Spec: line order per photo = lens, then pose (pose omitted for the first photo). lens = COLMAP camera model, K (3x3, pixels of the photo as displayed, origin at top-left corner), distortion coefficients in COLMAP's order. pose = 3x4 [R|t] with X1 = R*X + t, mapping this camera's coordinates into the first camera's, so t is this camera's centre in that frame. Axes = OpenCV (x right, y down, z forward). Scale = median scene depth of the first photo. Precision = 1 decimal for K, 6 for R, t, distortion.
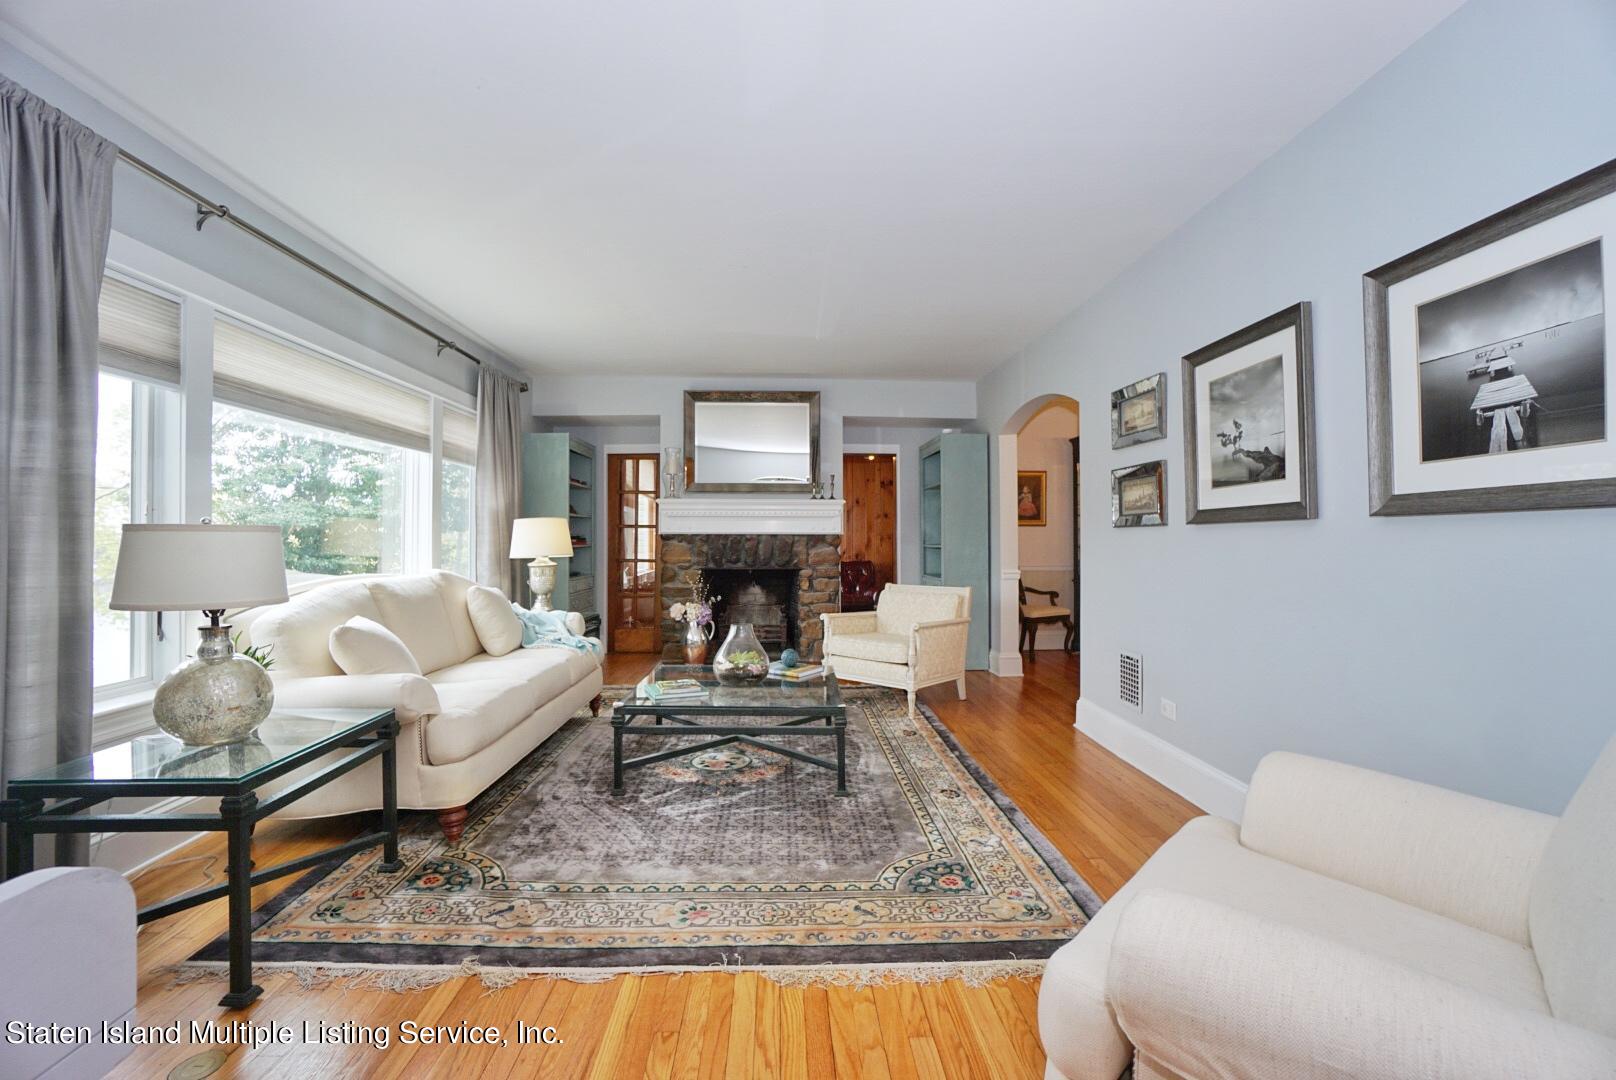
lens RADIAL K [[709.3, 0, 800.1], [0, 709.3, 529.1], [0, 0, 1]] dist [-0.065833, 0.022121]
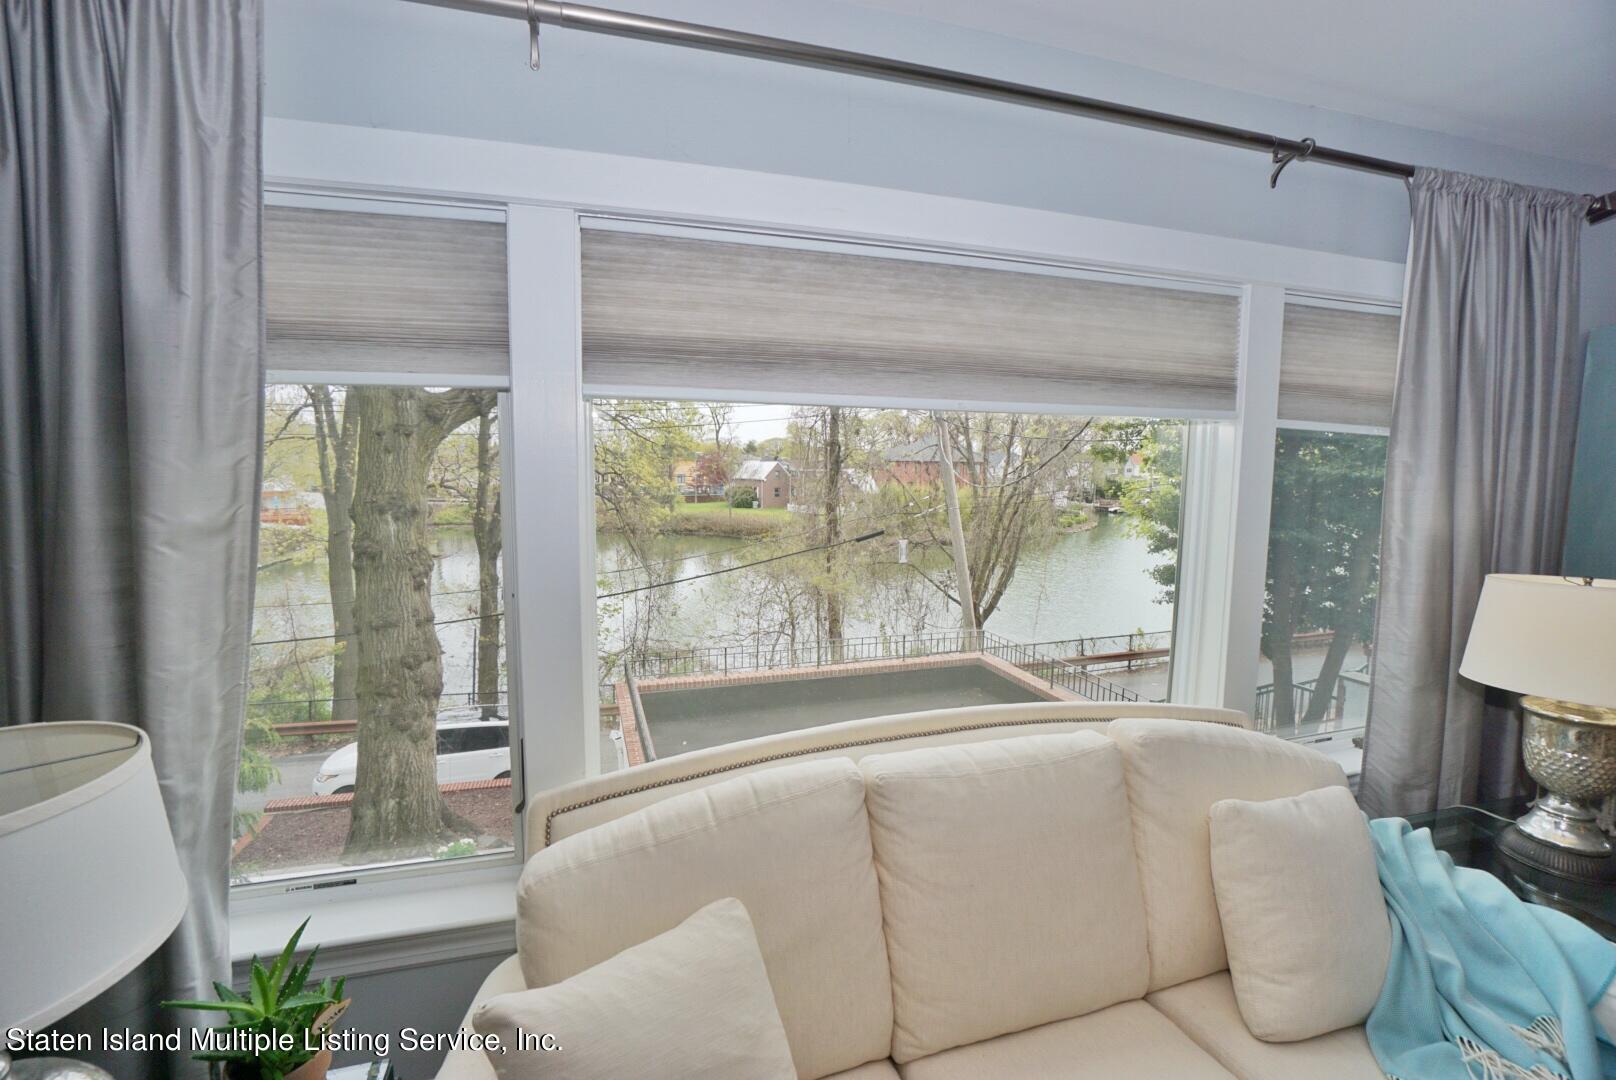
lens RADIAL K [[709.3, 0, 800.1], [0, 709.3, 529.1], [0, 0, 1]] dist [-0.065833, 0.022121]
pose [[0.258851, 0.095686, -0.961166, -0.121209], [0.002086, 0.995024, 0.099618, -0.058017], [0.965915, -0.027791, 0.257363, 0.430419]]
